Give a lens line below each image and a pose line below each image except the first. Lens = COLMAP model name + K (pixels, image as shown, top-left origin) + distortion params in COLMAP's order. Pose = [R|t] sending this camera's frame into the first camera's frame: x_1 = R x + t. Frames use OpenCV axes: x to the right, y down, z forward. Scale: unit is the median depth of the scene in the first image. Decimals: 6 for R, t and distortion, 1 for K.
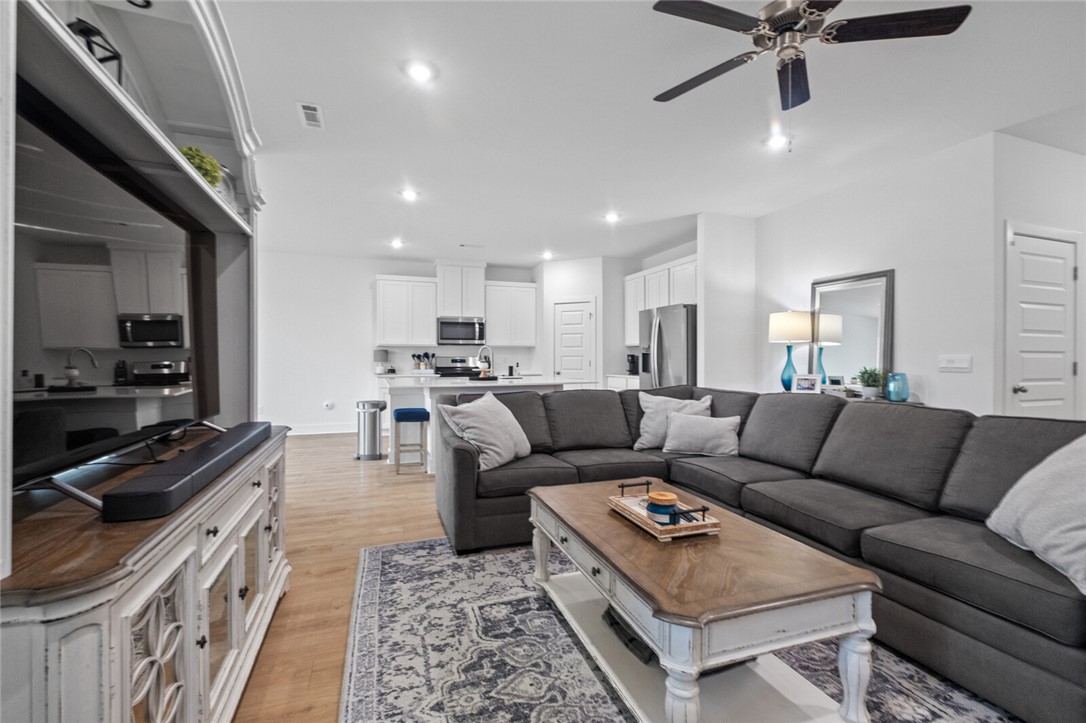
lens RADIAL K [[475.8, 0, 543.1], [0, 475.8, 354.6], [0, 0, 1]] dist [-0.003268, -0.003560]
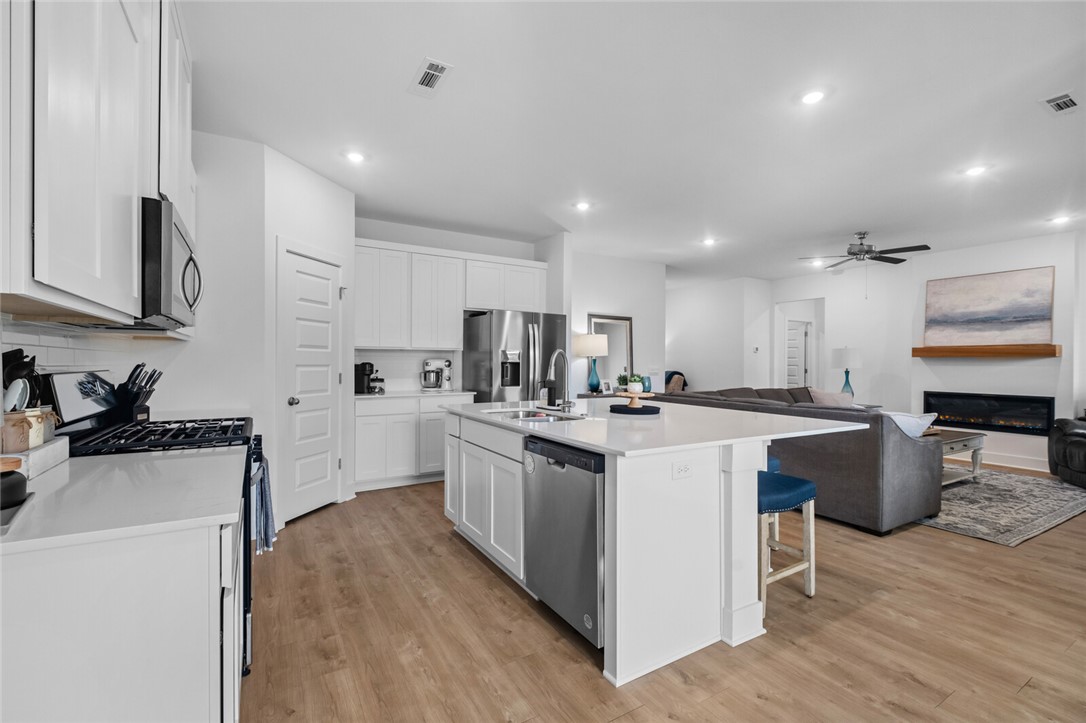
lens RADIAL K [[475.8, 0, 537.1], [0, 475.8, 354.8], [0, 0, 1]] dist [-0.003268, -0.003560]
pose [[-0.187315, 0.014633, 0.982191, -1.749306], [-0.015874, 0.999713, -0.017922, -0.008450], [-0.982172, -0.018948, -0.187029, 3.186300]]
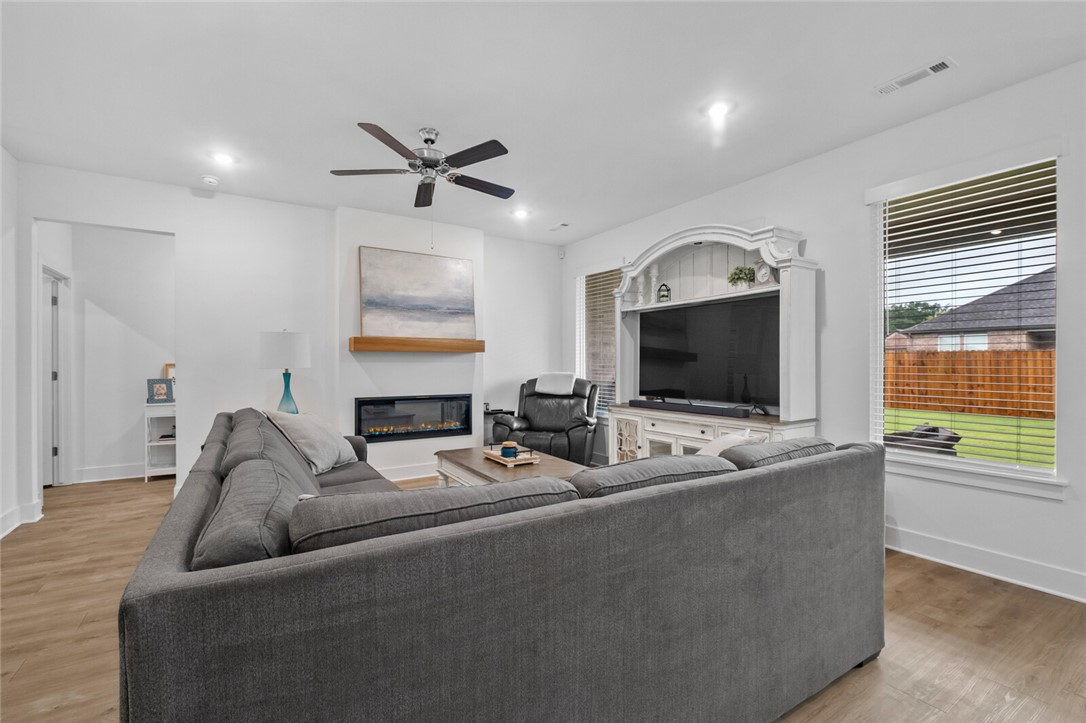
lens RADIAL K [[475.8, 0, 533.3], [0, 475.8, 366.5], [0, 0, 1]] dist [-0.003268, -0.003560]
pose [[-0.974783, 0.001808, -0.223149, 0.524255], [0.001478, 0.999998, 0.001648, -0.018490], [0.223151, 0.001276, -0.974783, 2.483345]]
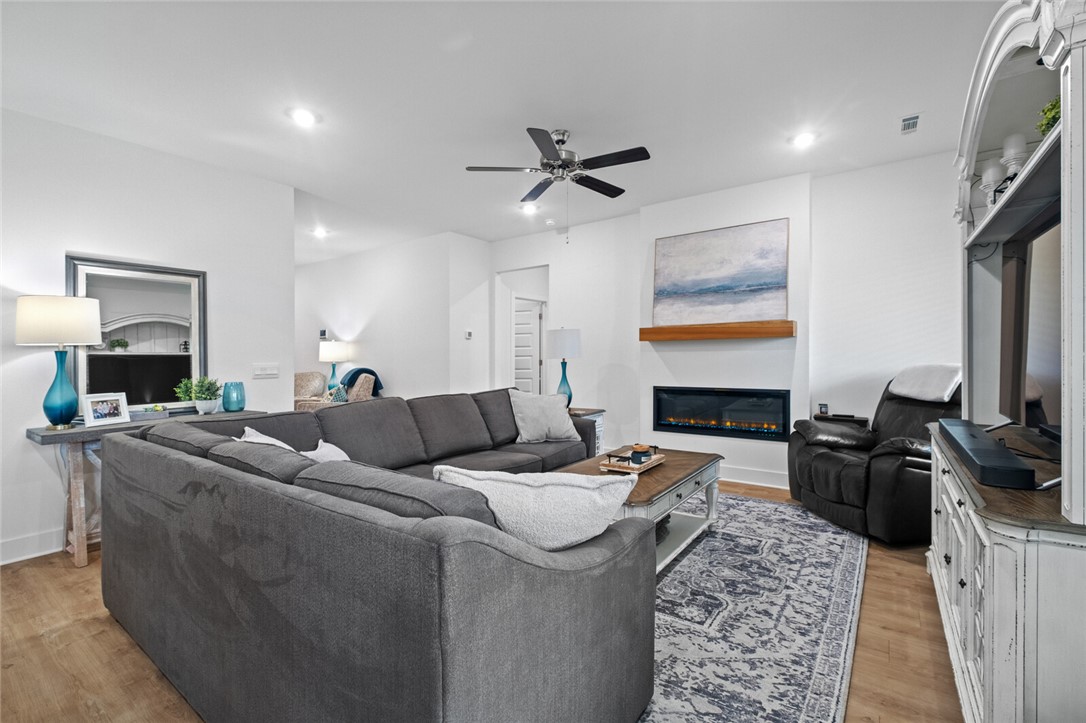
lens RADIAL K [[475.8, 0, 543.6], [0, 475.8, 355.4], [0, 0, 1]] dist [-0.003268, -0.003560]
pose [[-0.572040, 0.009142, 0.820175, -0.774886], [0.008210, 0.999952, -0.005419, -0.010005], [-0.820185, 0.003633, -0.572087, 1.887389]]
